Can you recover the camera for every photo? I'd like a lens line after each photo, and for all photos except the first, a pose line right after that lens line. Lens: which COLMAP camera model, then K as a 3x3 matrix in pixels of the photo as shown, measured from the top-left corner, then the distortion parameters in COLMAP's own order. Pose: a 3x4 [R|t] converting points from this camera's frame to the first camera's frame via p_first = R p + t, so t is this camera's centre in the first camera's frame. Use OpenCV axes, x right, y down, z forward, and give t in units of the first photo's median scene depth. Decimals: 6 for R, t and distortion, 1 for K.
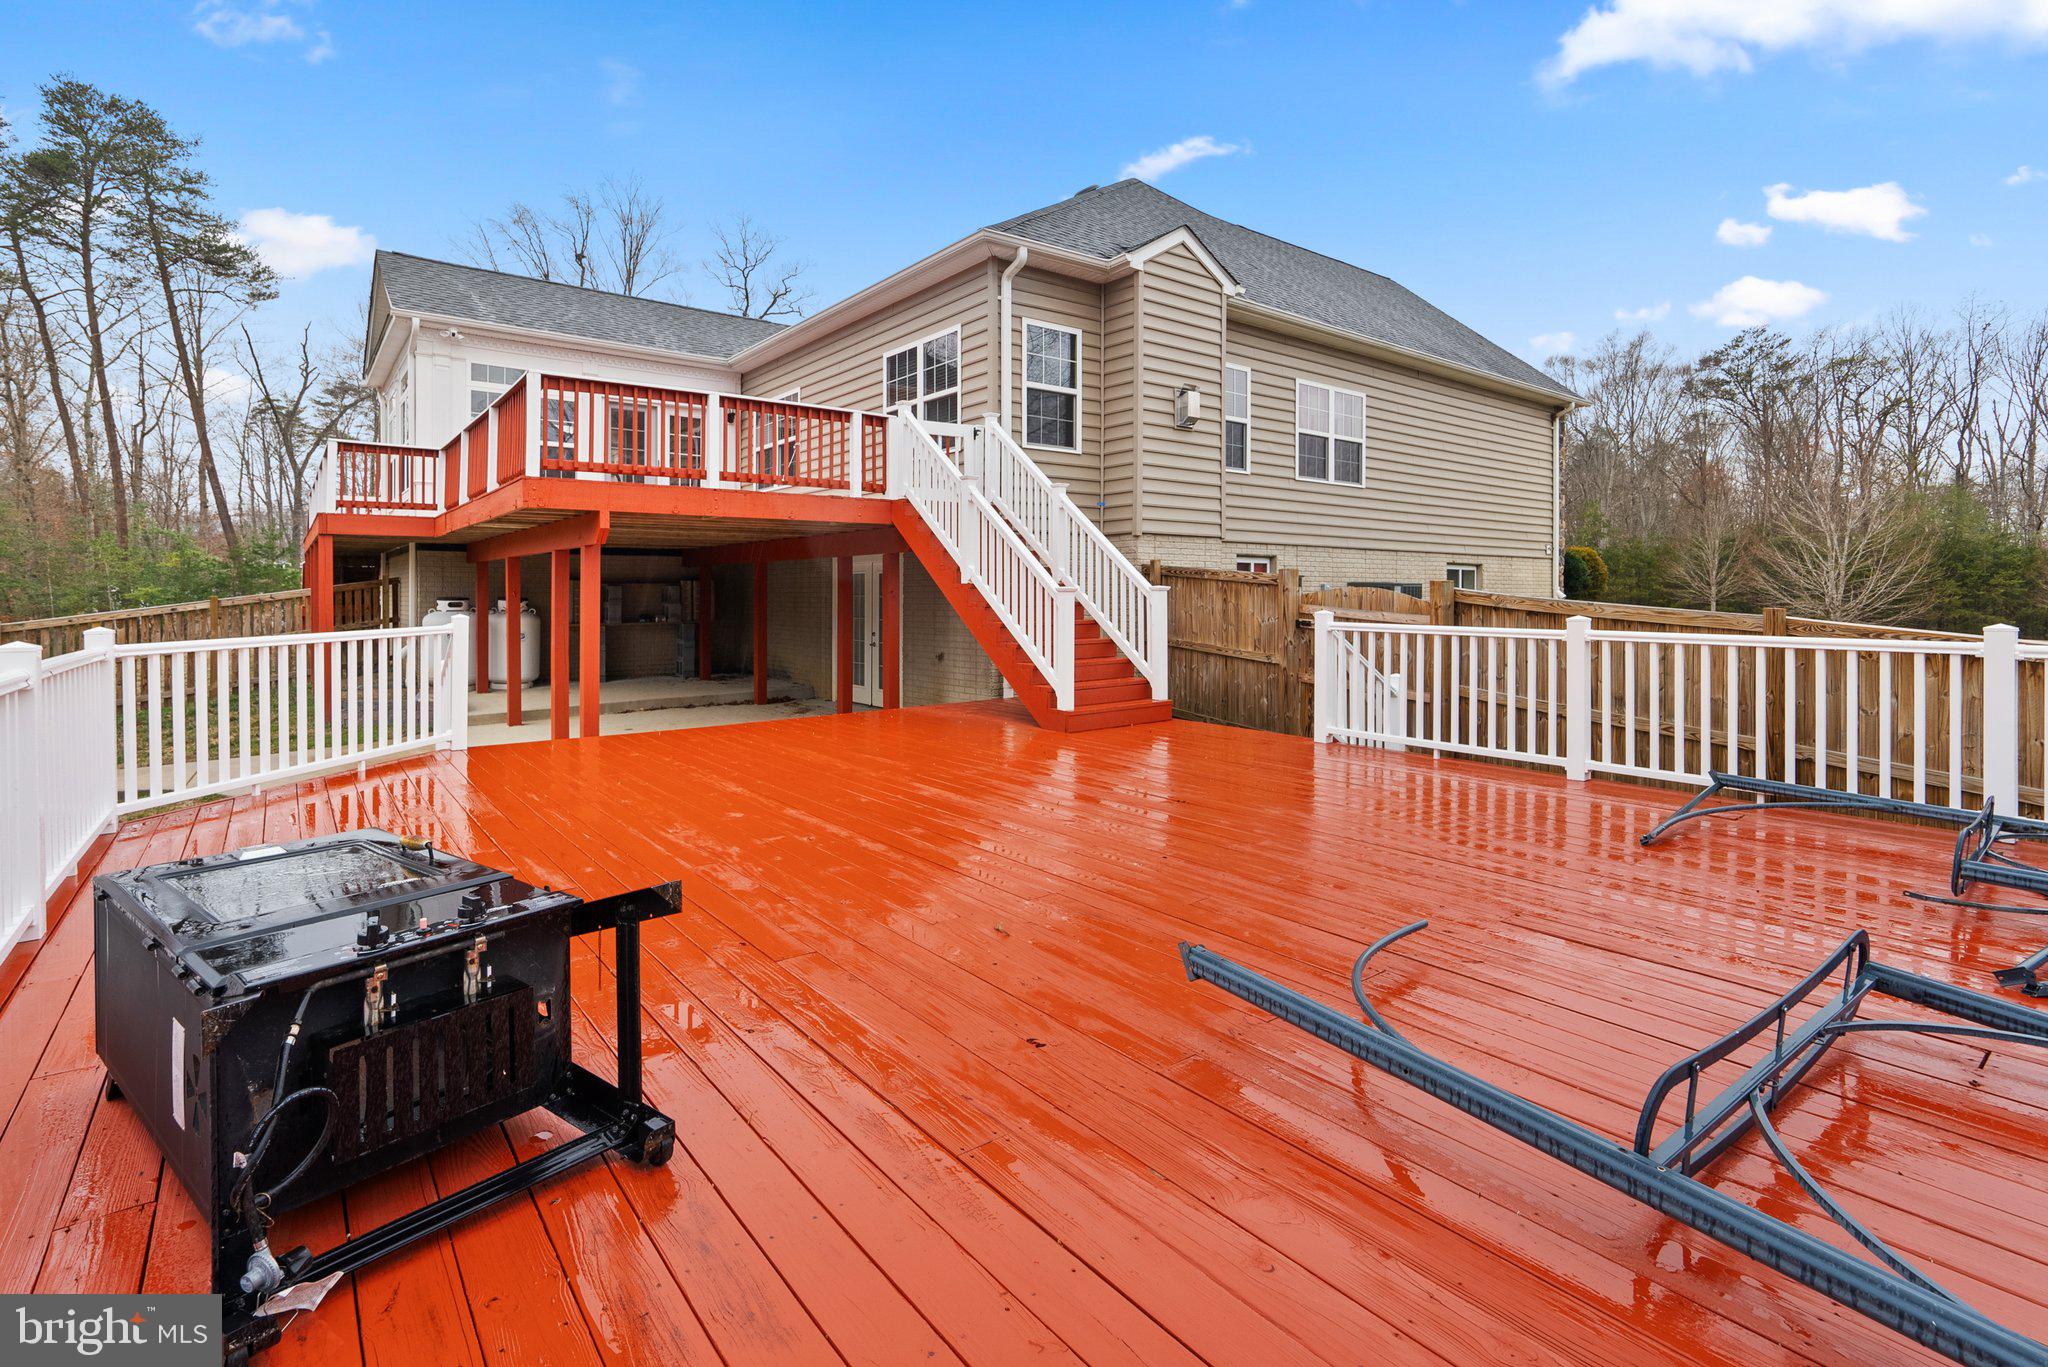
lens RADIAL K [[951.8, 0, 1016.1], [0, 951.8, 595.5], [0, 0, 1]] dist [-0.000604, 0.000291]
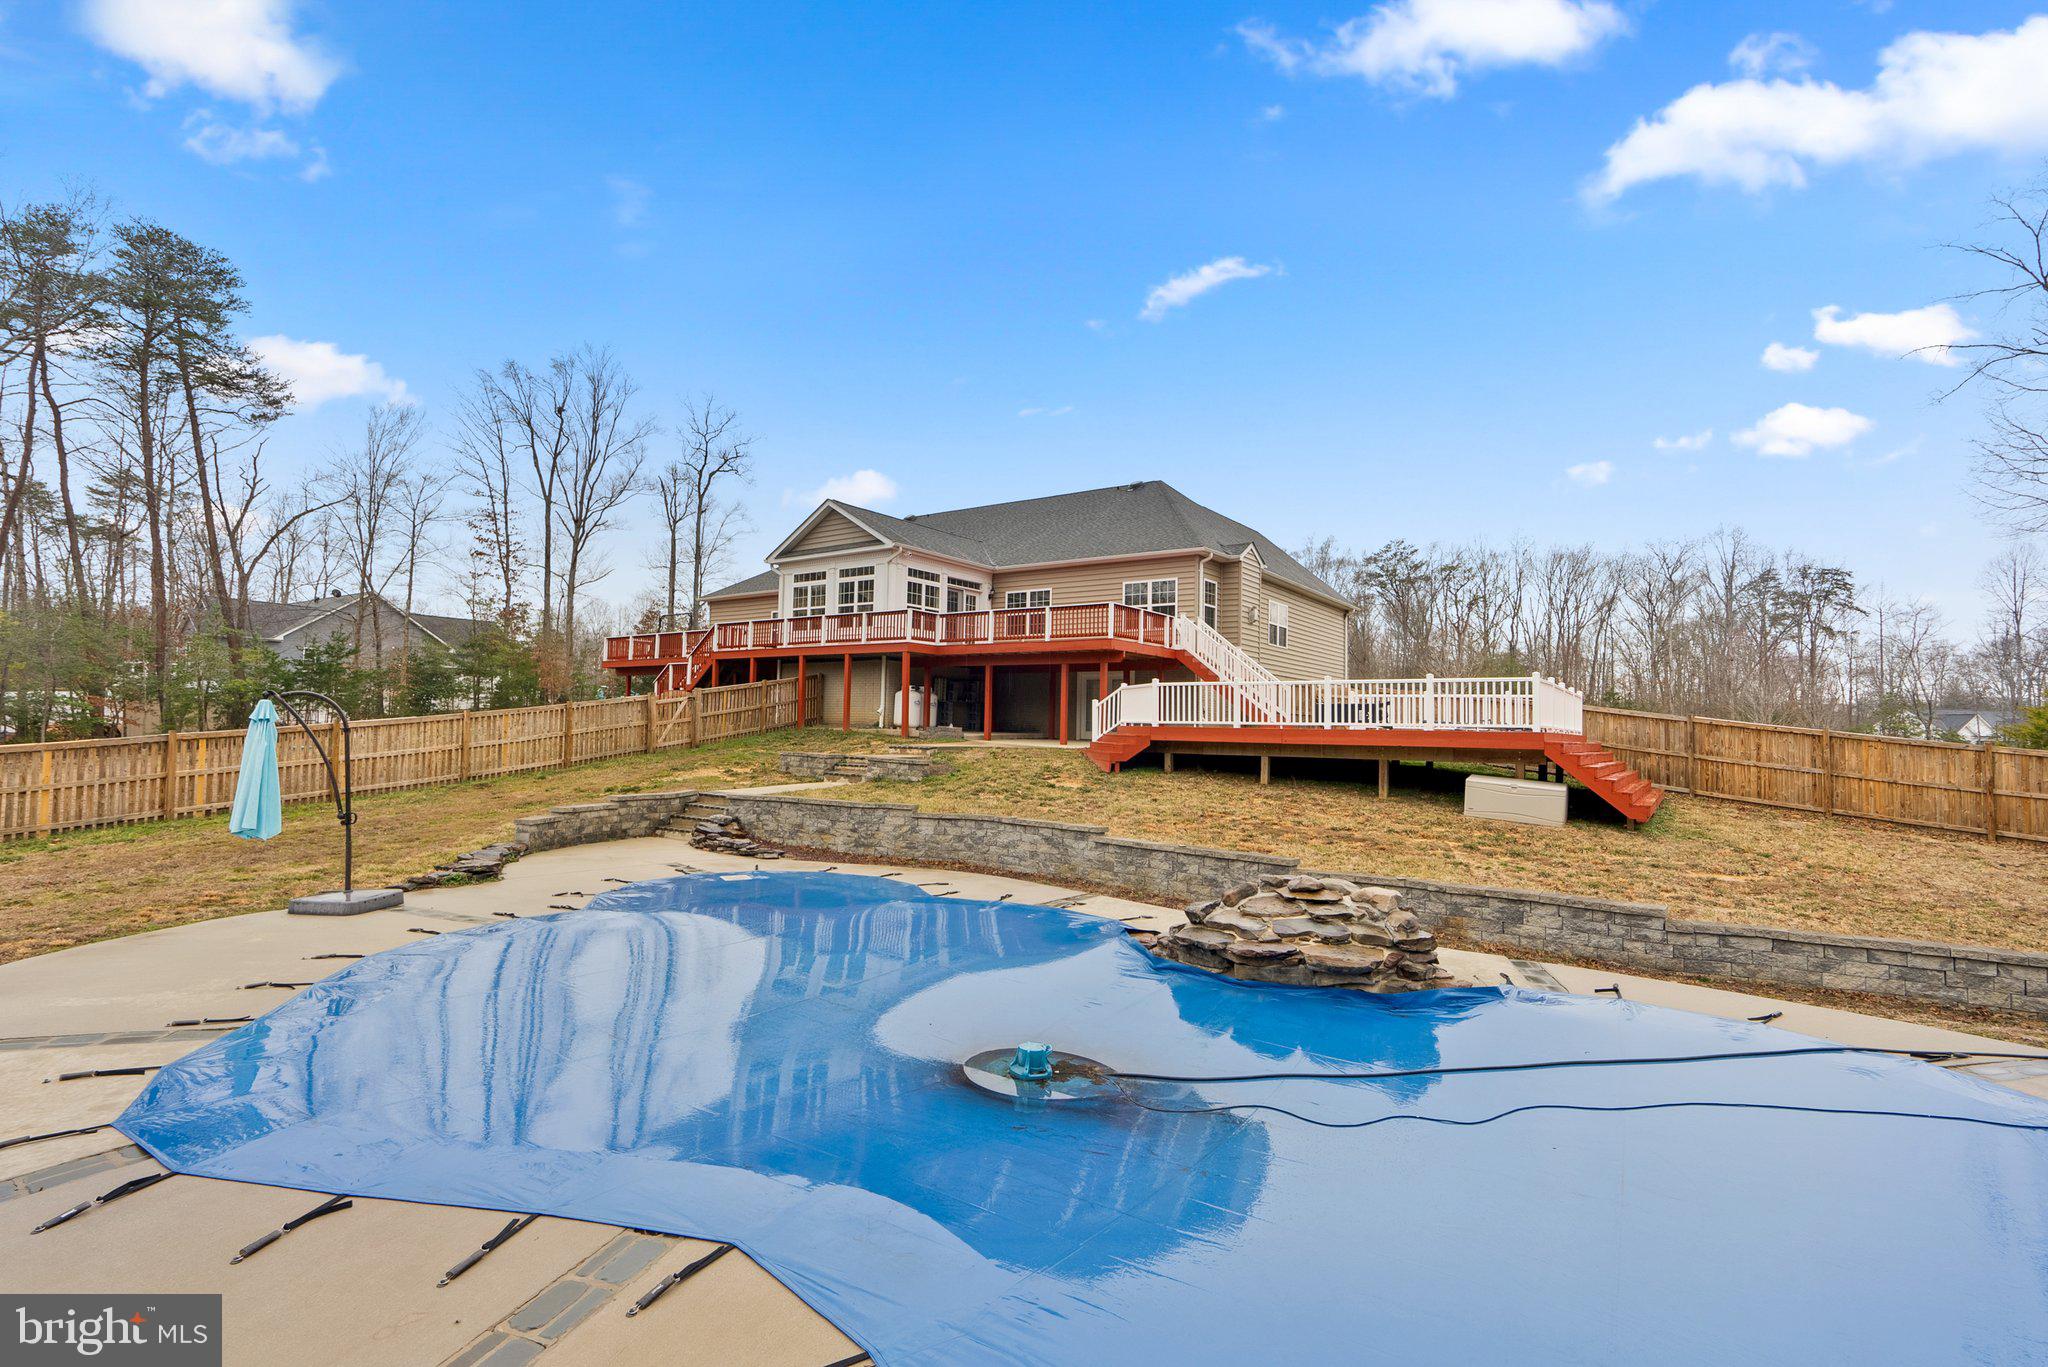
lens RADIAL K [[951.8, 0, 1032.4], [0, 951.8, 681.2], [0, 0, 1]] dist [-0.000604, 0.000291]
pose [[0.951480, 0.033156, 0.305919, -0.188124], [-0.017926, 0.998462, -0.052462, 0.018874], [-0.307188, 0.044432, 0.950611, -0.195462]]
